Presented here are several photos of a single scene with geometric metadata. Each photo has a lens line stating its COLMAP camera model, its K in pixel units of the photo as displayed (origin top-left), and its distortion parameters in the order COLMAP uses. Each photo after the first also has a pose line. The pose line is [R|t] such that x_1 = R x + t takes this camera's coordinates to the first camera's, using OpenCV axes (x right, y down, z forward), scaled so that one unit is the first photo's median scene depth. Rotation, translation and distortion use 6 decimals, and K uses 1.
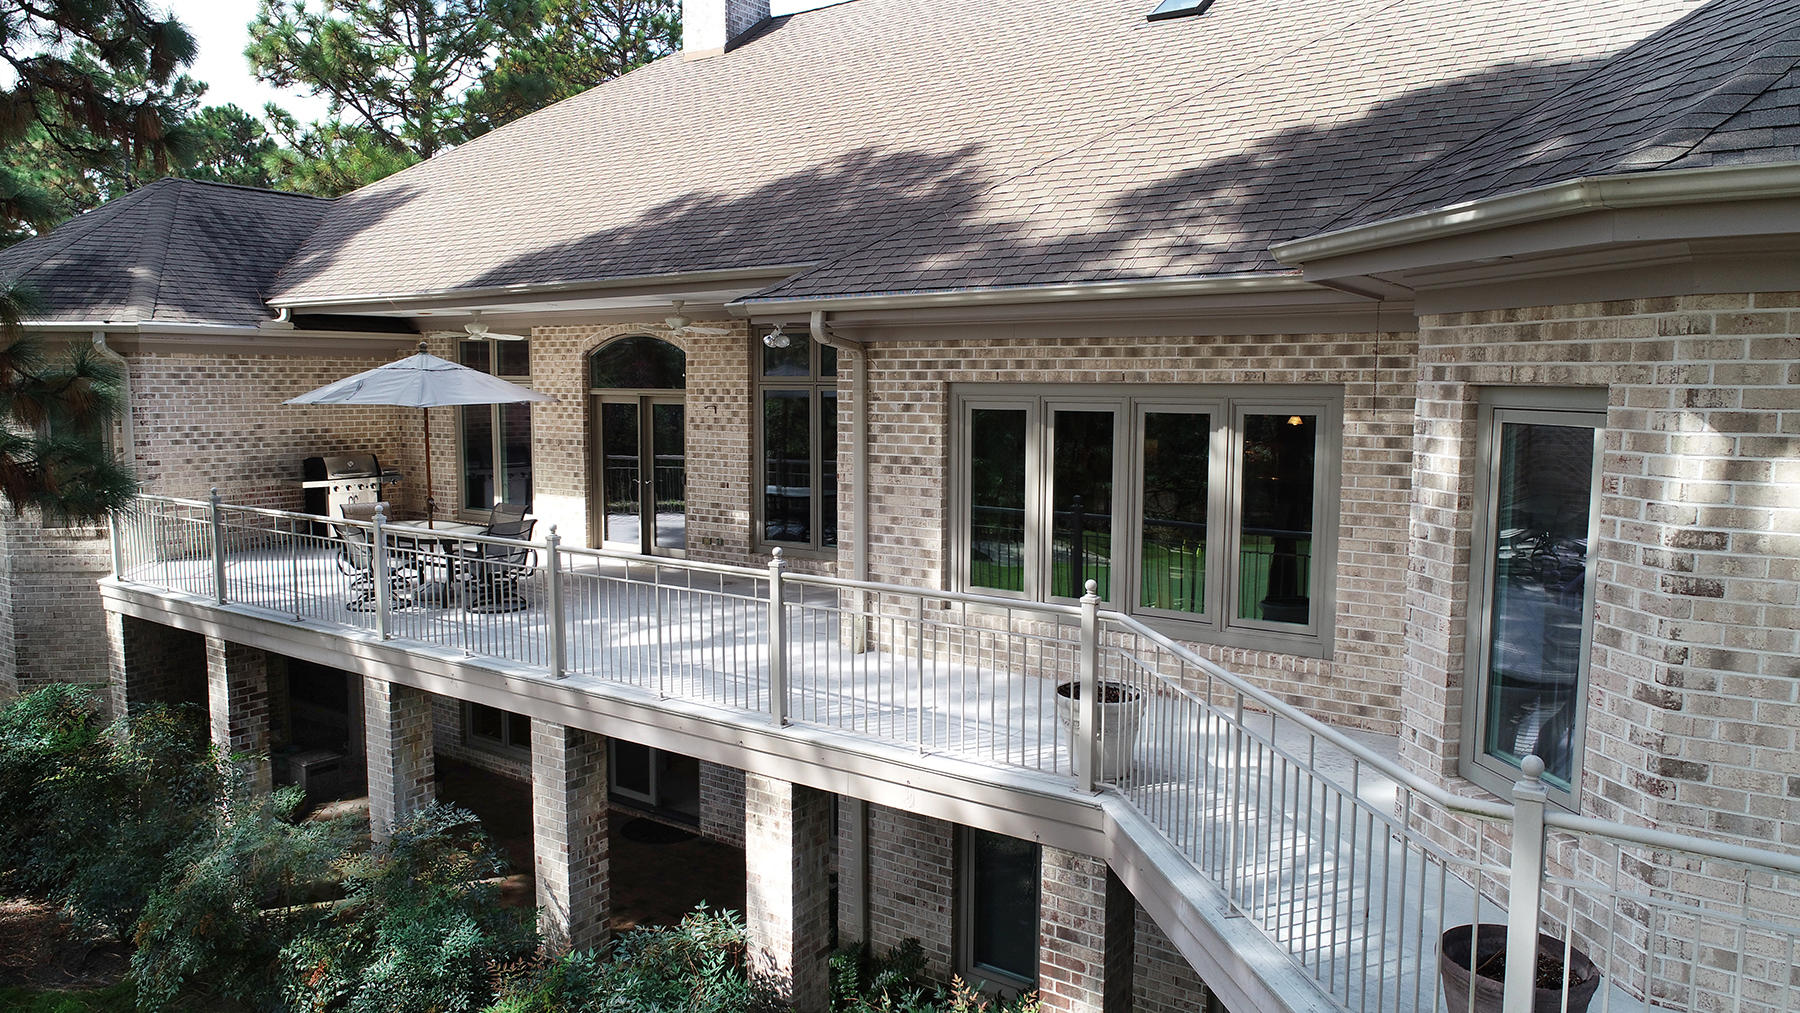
lens RADIAL K [[1212.4, 0, 900.0], [0, 1212.4, 506.5], [0, 0, 1]] dist [-0.000804, 0.004374]
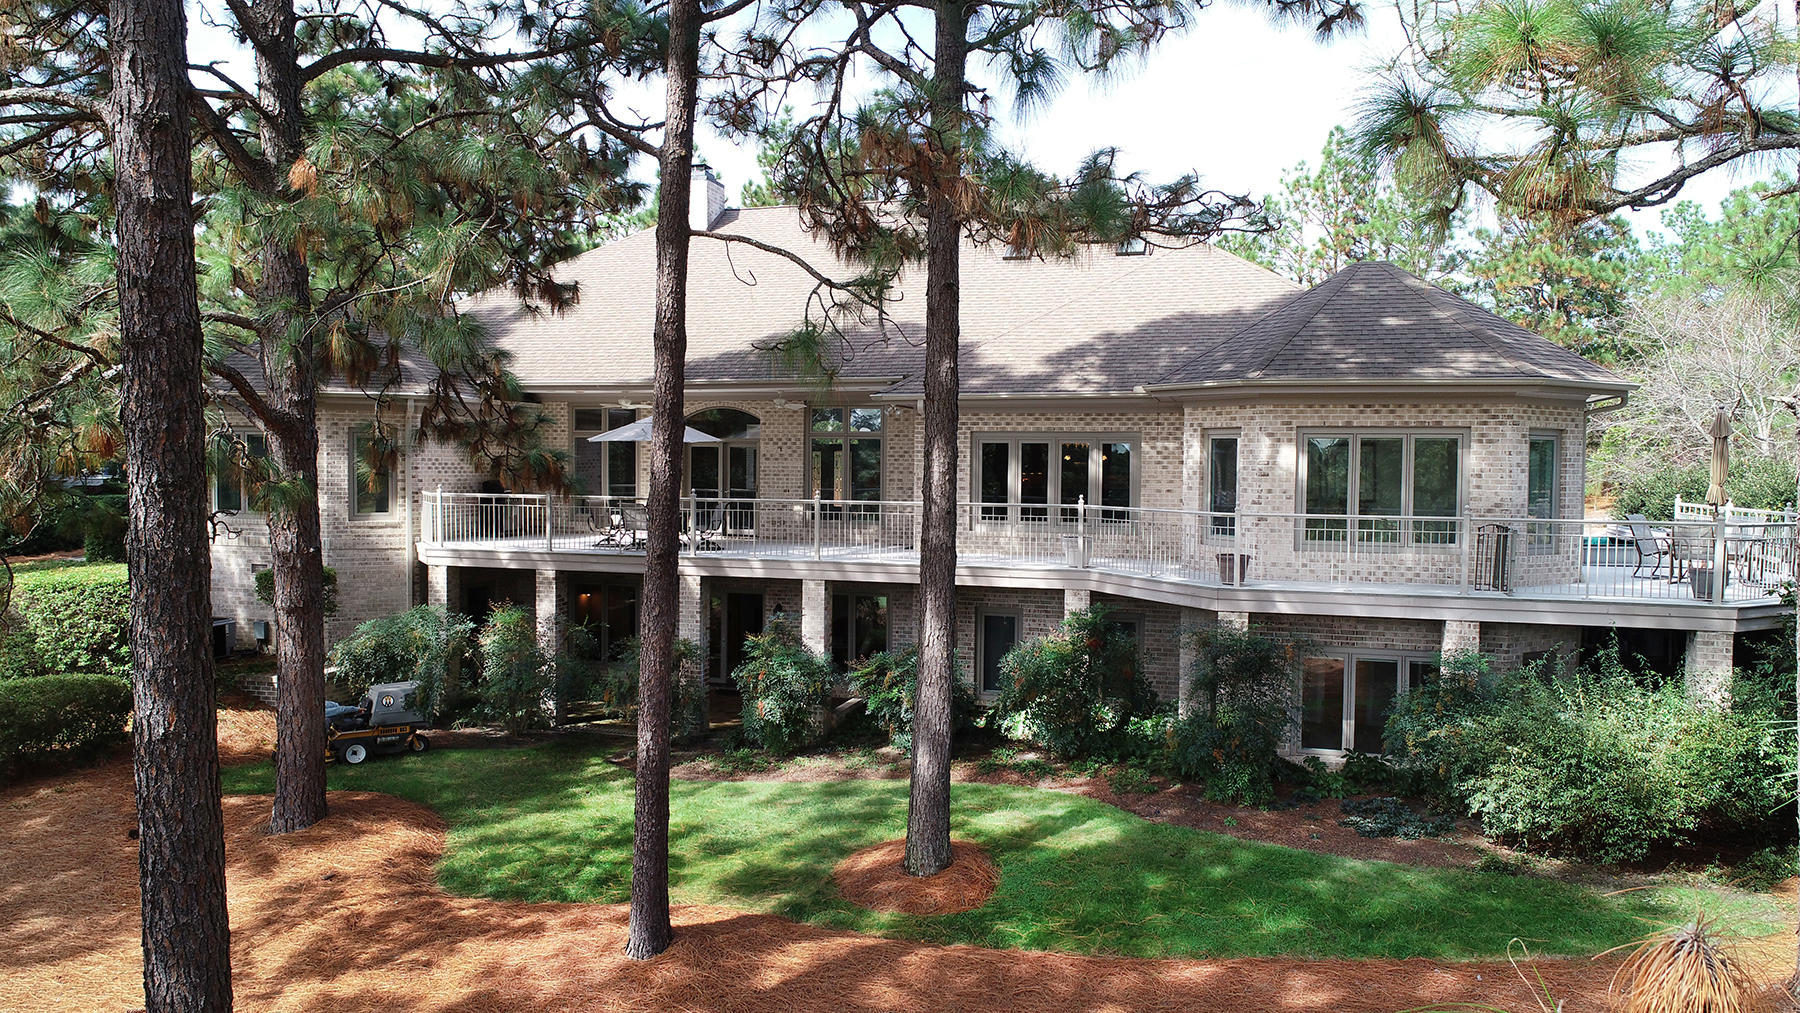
lens RADIAL K [[1212.4, 0, 900.0], [0, 1212.4, 506.5], [0, 0, 1]] dist [-0.000804, 0.004374]
pose [[0.945662, -0.004701, 0.325116, -0.994863], [0.026304, 0.997724, -0.062084, 0.212995], [-0.324085, 0.067262, 0.943634, -1.333116]]
